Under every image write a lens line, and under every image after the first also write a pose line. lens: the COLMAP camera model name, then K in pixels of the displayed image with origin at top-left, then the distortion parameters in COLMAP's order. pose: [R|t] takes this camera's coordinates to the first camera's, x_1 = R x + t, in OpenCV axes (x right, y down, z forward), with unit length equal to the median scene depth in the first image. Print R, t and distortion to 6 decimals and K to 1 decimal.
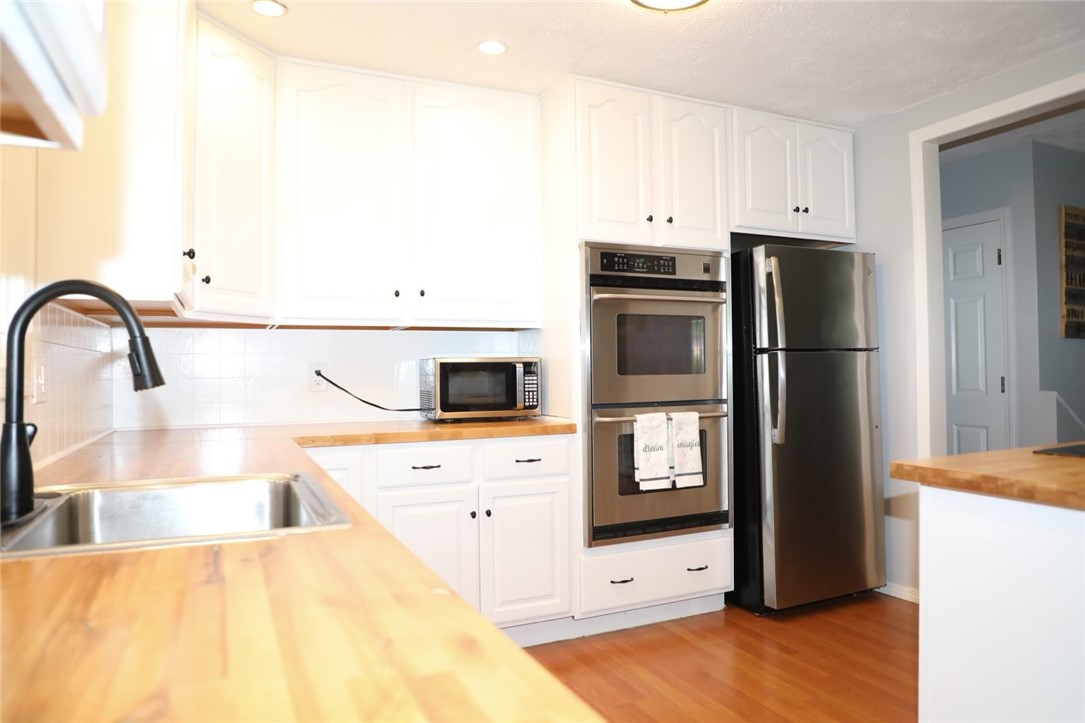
lens RADIAL K [[710.6, 0, 557.6], [0, 710.6, 365.1], [0, 0, 1]] dist [-0.067780, 0.023013]
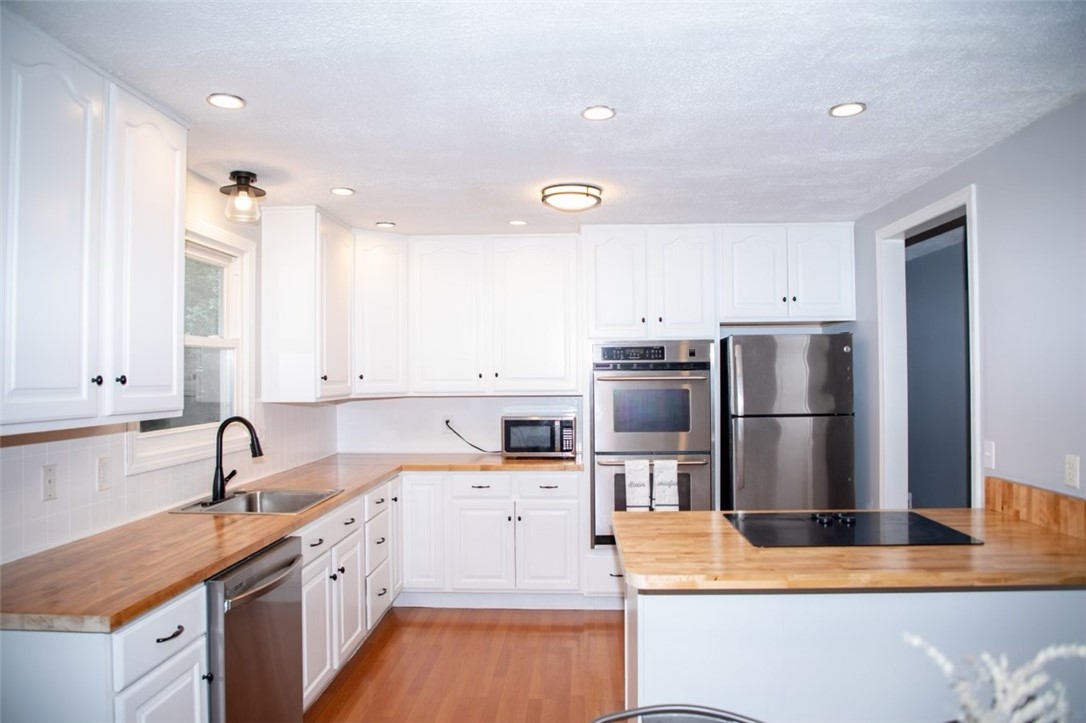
lens RADIAL K [[711.3, 0, 544.4], [0, 711.3, 362.8], [0, 0, 1]] dist [-0.067780, 0.023013]
pose [[0.883134, -0.001984, -0.469116, 0.615750], [0.000525, 0.999995, -0.003240, -0.118476], [0.469120, 0.002615, 0.883131, -0.330005]]
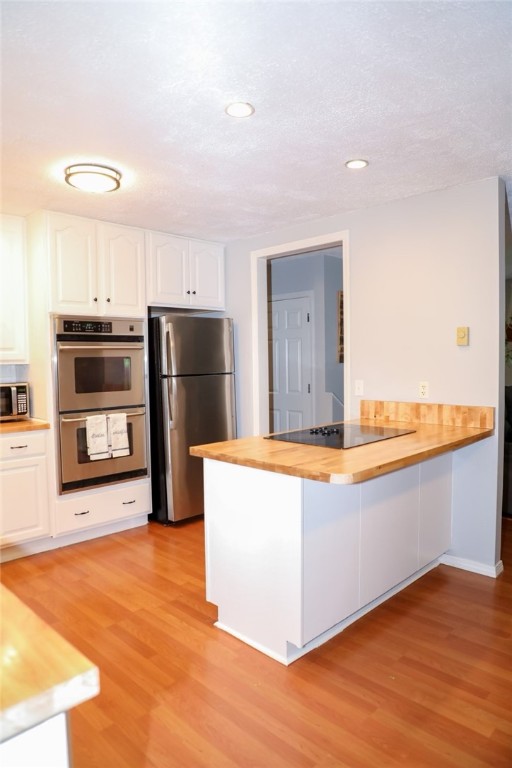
lens RADIAL K [[503.0, 0, 252.0], [0, 503.0, 384.4], [0, 0, 1]] dist [-0.067780, 0.023013]
pose [[0.943910, -0.017722, 0.329727, 0.087205], [0.000238, 0.998595, 0.052990, -0.068362], [-0.330203, -0.049939, 0.942588, -0.249913]]
